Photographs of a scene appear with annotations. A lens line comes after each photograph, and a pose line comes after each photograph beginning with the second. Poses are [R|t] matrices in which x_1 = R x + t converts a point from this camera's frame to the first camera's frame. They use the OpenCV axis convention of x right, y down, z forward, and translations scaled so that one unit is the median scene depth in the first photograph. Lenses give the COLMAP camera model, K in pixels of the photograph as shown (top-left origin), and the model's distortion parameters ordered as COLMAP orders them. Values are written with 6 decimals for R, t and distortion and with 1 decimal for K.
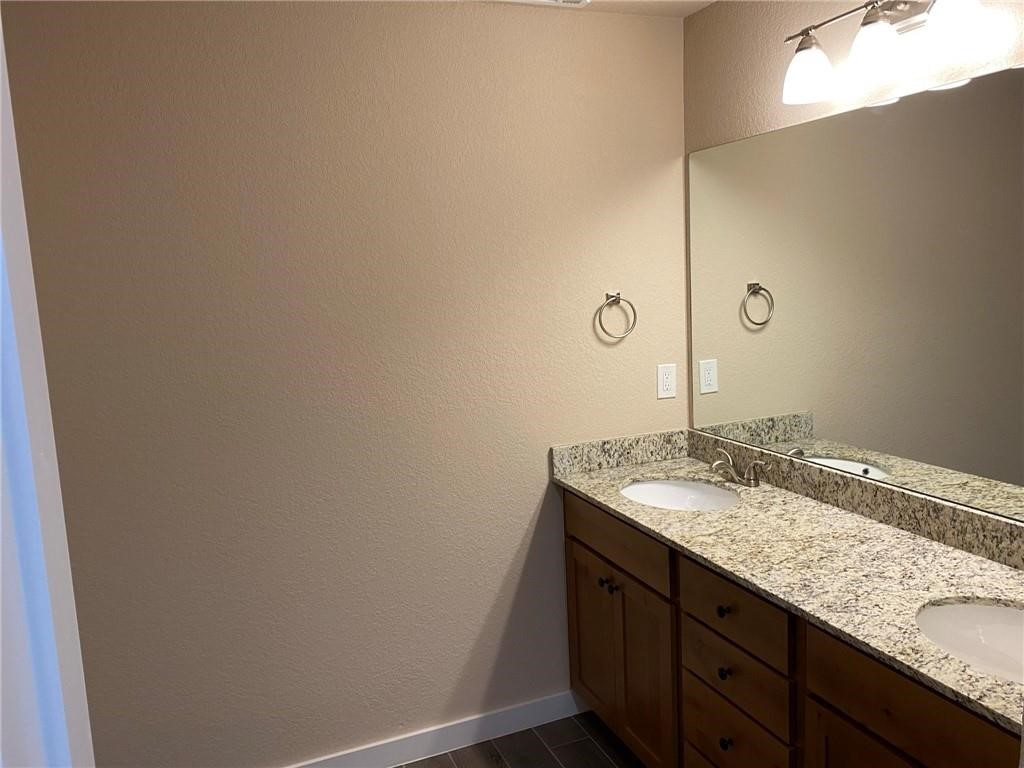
lens RADIAL K [[777.9, 0, 513.0], [0, 777.9, 384.1], [0, 0, 1]] dist [0.060268, -0.085712]
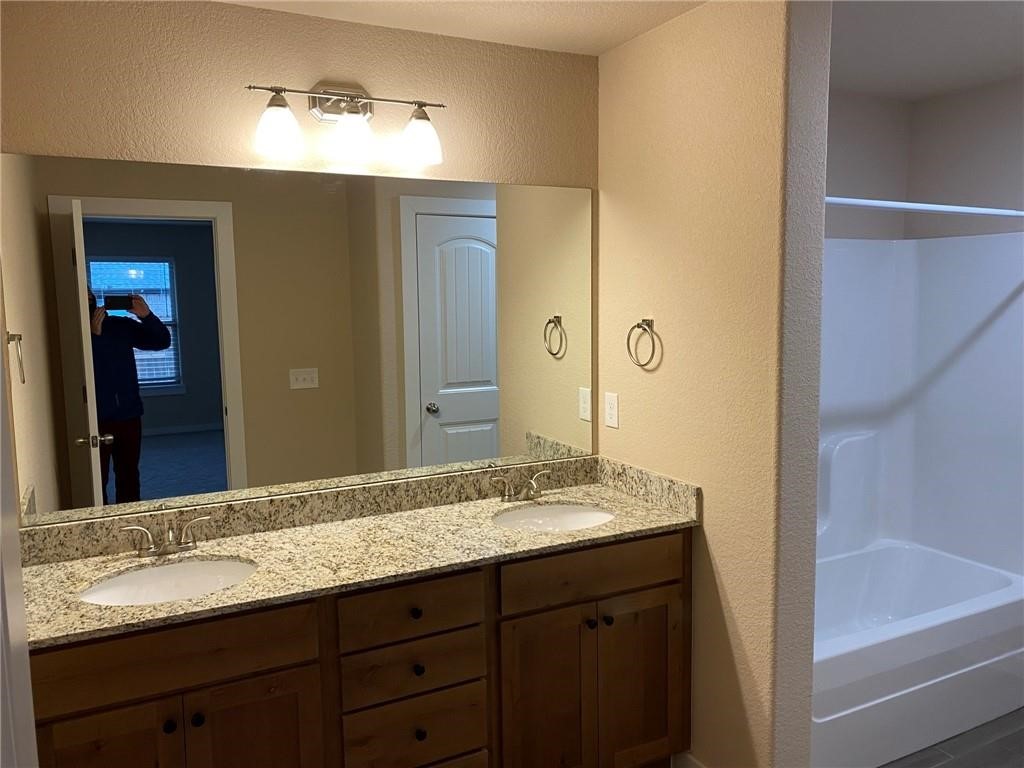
lens RADIAL K [[777.9, 0, 517.3], [0, 777.9, 385.8], [0, 0, 1]] dist [0.060268, -0.085712]
pose [[-0.084692, -0.067631, 0.994109, -0.757472], [0.160236, 0.983784, 0.080580, -0.083037], [-0.983439, 0.166117, -0.072482, 0.823490]]
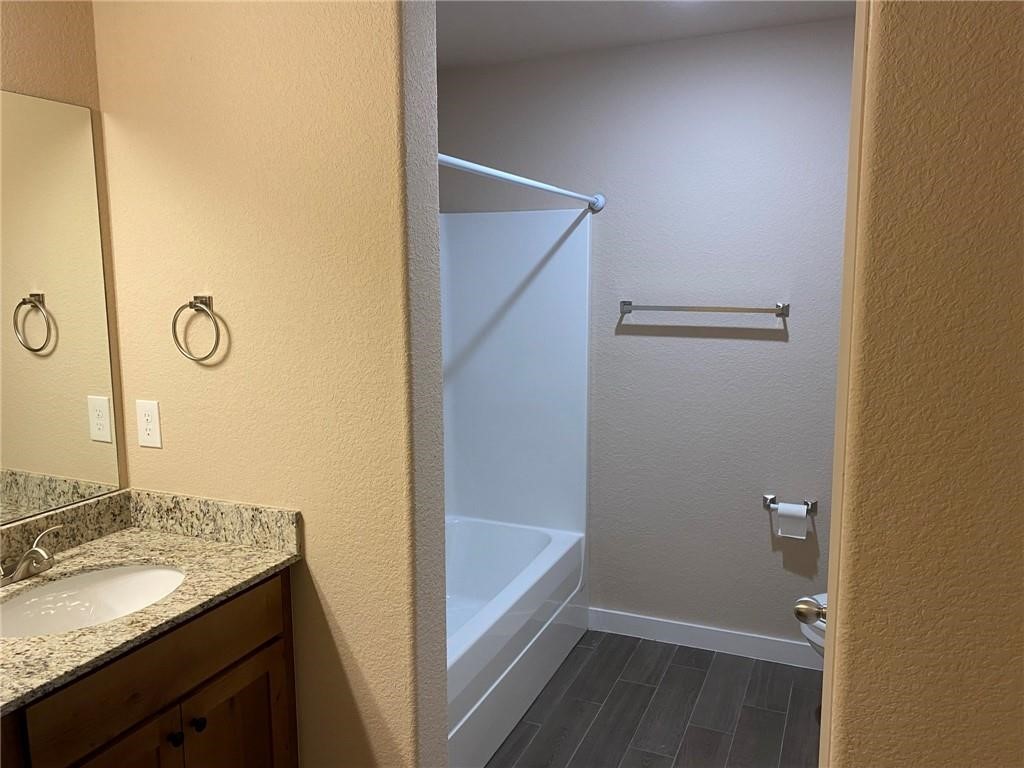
lens RADIAL K [[777.9, 0, 516.6], [0, 777.9, 378.2], [0, 0, 1]] dist [0.060268, -0.085712]
pose [[-0.698347, -0.049069, 0.714075, -0.436385], [0.140763, 0.968749, 0.204232, -0.097079], [-0.701781, 0.243141, -0.669616, 0.893187]]
